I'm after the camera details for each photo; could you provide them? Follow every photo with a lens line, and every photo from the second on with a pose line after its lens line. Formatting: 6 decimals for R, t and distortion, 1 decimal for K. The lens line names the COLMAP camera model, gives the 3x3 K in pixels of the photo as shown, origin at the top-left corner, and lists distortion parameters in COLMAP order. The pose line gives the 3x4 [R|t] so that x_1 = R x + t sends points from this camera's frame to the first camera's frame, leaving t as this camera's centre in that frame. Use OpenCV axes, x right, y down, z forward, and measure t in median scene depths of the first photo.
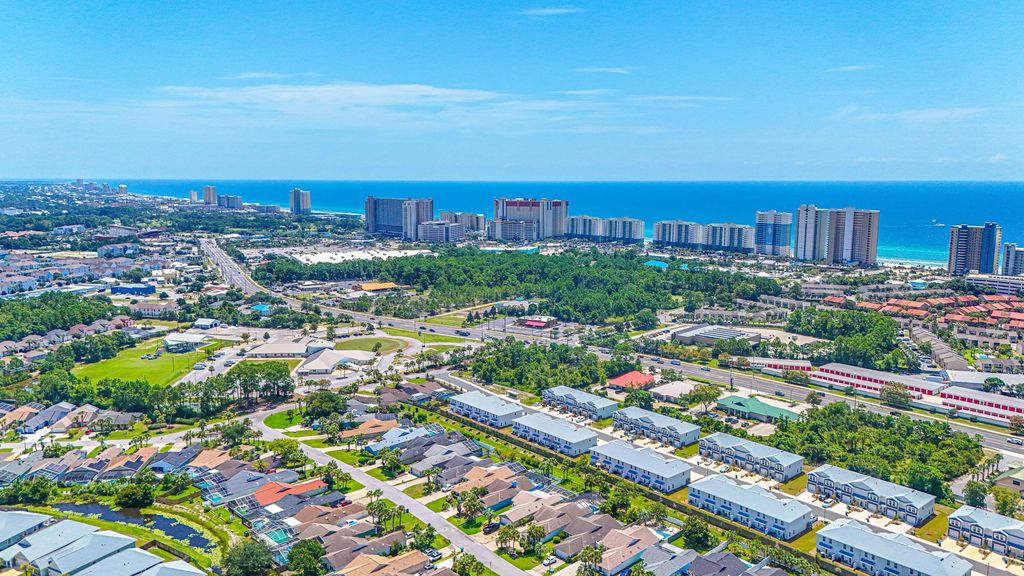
lens RADIAL K [[753.1, 0, 507.5], [0, 753.1, 290.8], [0, 0, 1]] dist [0.072441, -0.061532]
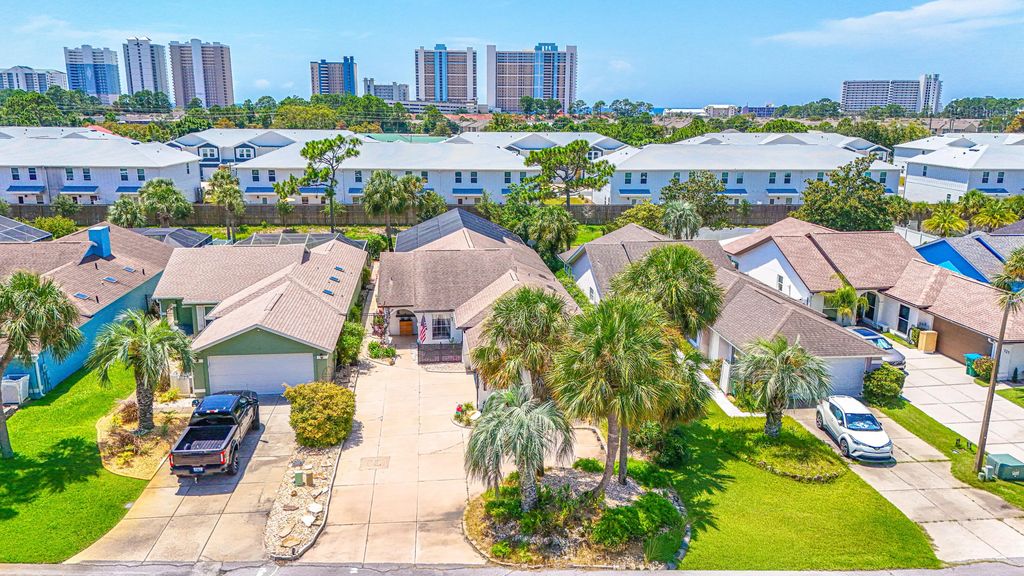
lens RADIAL K [[753.1, 0, 510.1], [0, 753.1, 284.2], [0, 0, 1]] dist [0.072441, -0.061532]
pose [[0.608921, -0.179191, 0.772726, -0.054975], [0.113263, 0.983810, 0.138887, 0.170874], [-0.785103, 0.002950, 0.619358, 0.546286]]
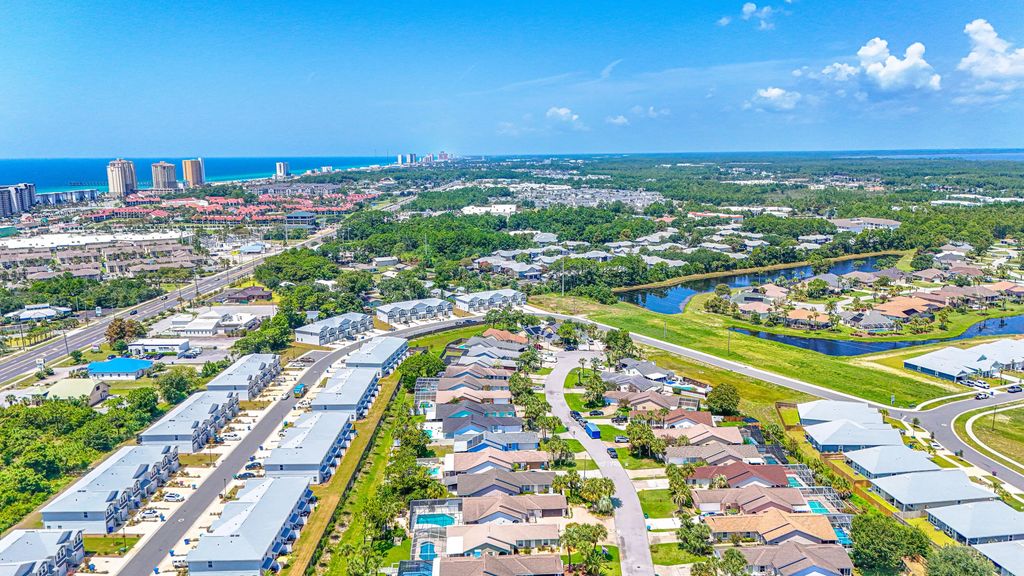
lens RADIAL K [[753.1, 0, 514.1], [0, 753.1, 285.2], [0, 0, 1]] dist [0.072441, -0.061532]
pose [[-0.752072, -0.108375, 0.650110, -0.248193], [0.108738, 0.952468, 0.284571, -0.066233], [-0.650049, 0.284710, -0.704540, 0.903790]]
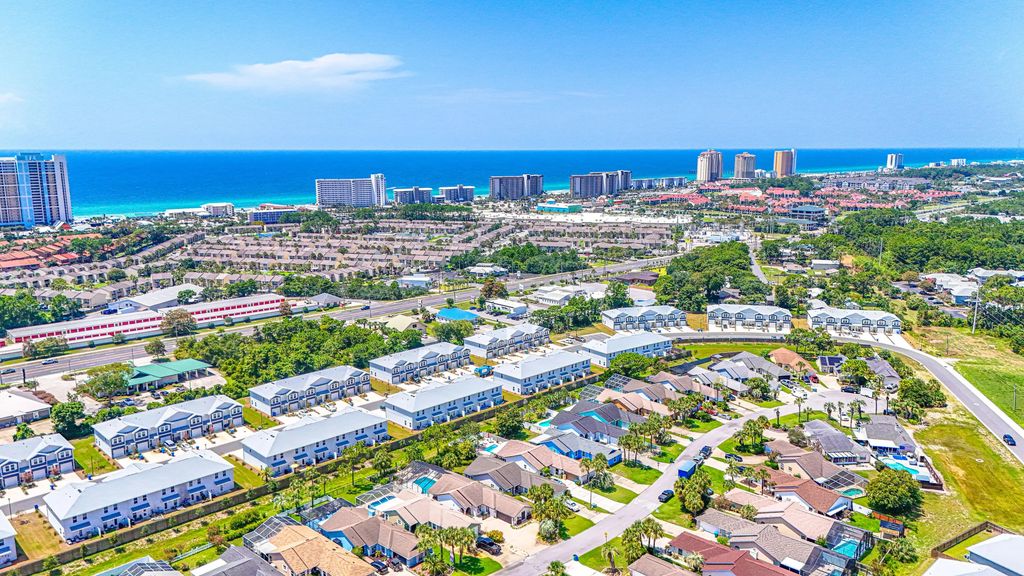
lens RADIAL K [[753.1, 0, 513.6], [0, 753.1, 286.1], [0, 0, 1]] dist [0.072441, -0.061532]
pose [[-0.055850, -0.182580, 0.981603, -0.394911], [0.151880, 0.970143, 0.189090, -0.019022], [-0.986820, 0.159646, -0.026452, 0.593917]]
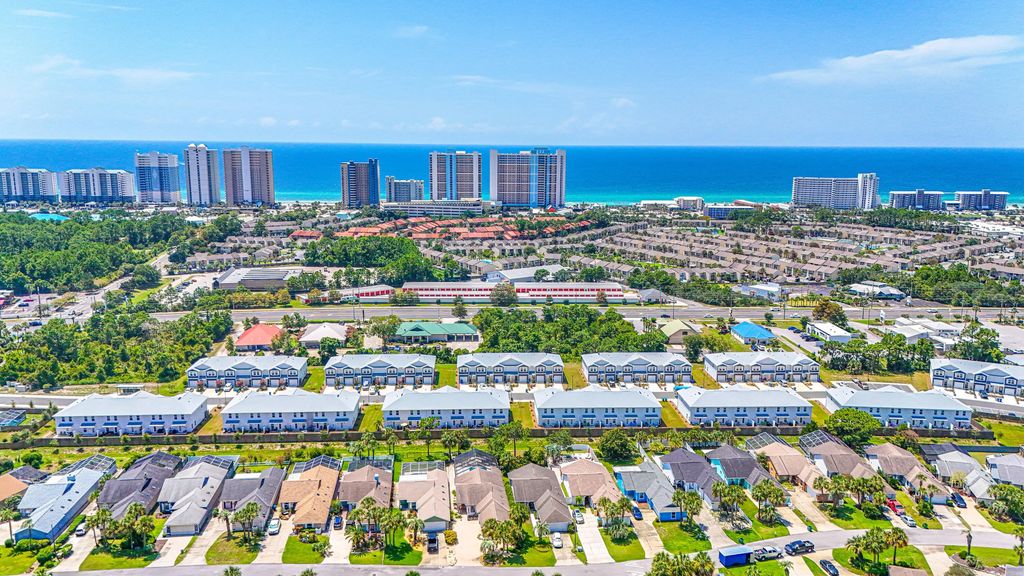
lens RADIAL K [[753.1, 0, 513.1], [0, 753.1, 290.2], [0, 0, 1]] dist [0.072441, -0.061532]
pose [[0.610163, -0.149133, 0.778113, -0.286974], [0.110836, 0.988534, 0.102548, 0.022301], [-0.784485, 0.023672, 0.619696, 0.327657]]
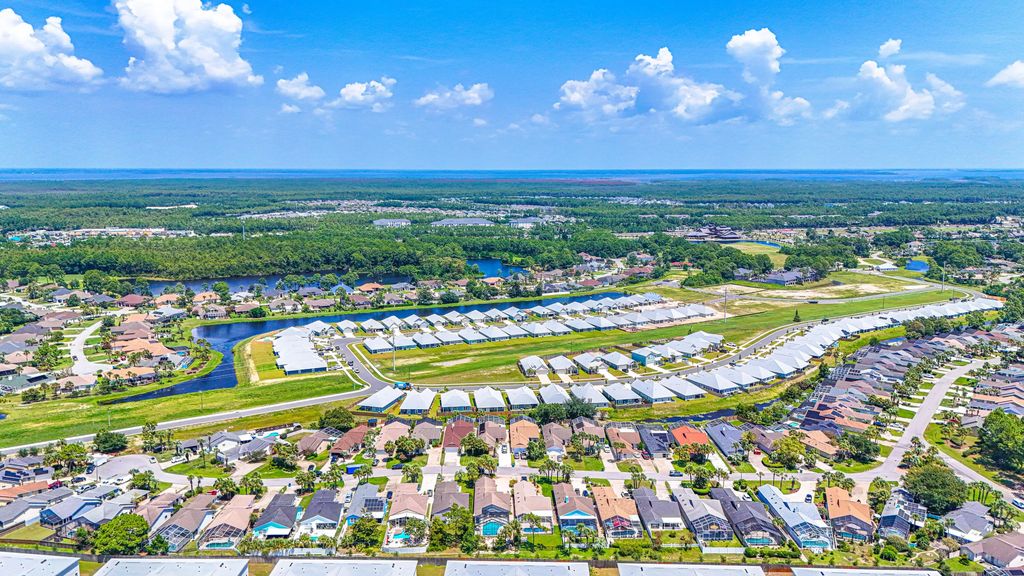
lens RADIAL K [[753.1, 0, 510.9], [0, 753.1, 290.2], [0, 0, 1]] dist [0.072441, -0.061532]
pose [[-0.680852, 0.118918, -0.722703, 0.475589], [-0.110642, 0.958708, 0.261986, -0.154283], [0.724016, 0.258335, -0.639581, 1.010528]]
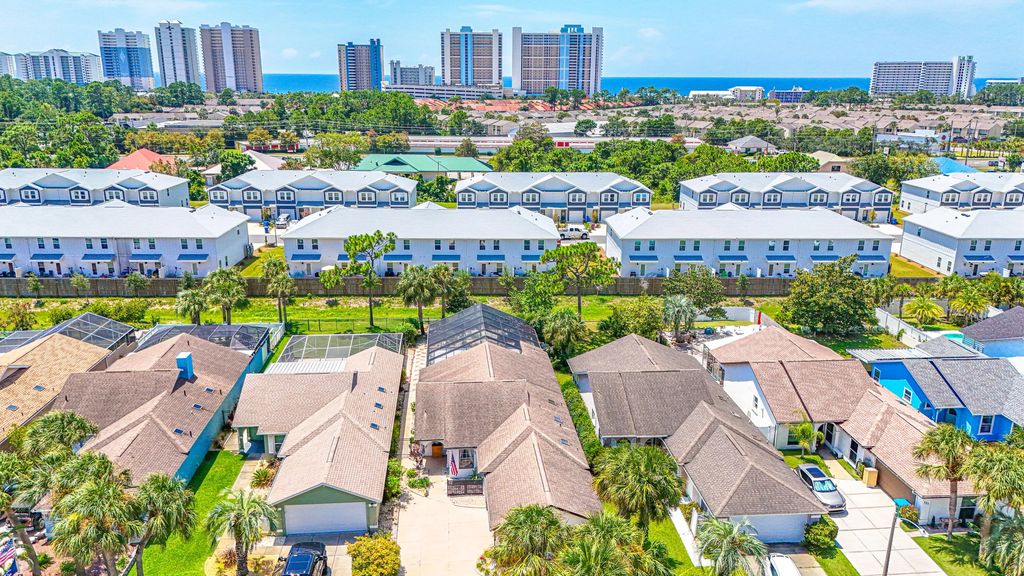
lens RADIAL K [[753.1, 0, 510.4], [0, 753.1, 284.5], [0, 0, 1]] dist [0.072441, -0.061532]
pose [[0.634485, -0.203303, 0.745719, -0.066490], [0.110101, 0.978722, 0.173148, 0.137891], [-0.765054, -0.027756, 0.643368, 0.530365]]
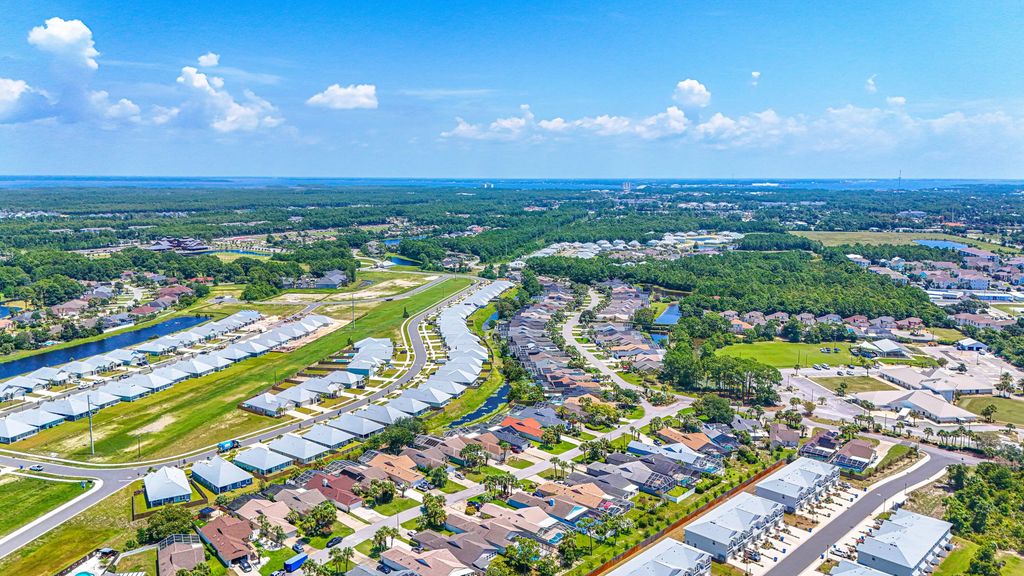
lens RADIAL K [[753.1, 0, 511.8], [0, 753.1, 285.7], [0, 0, 1]] dist [0.072441, -0.061532]
pose [[0.074743, 0.147089, -0.986295, 0.616158], [-0.152230, 0.979152, 0.134488, -0.088850], [0.985515, 0.140092, 0.095576, 0.562735]]
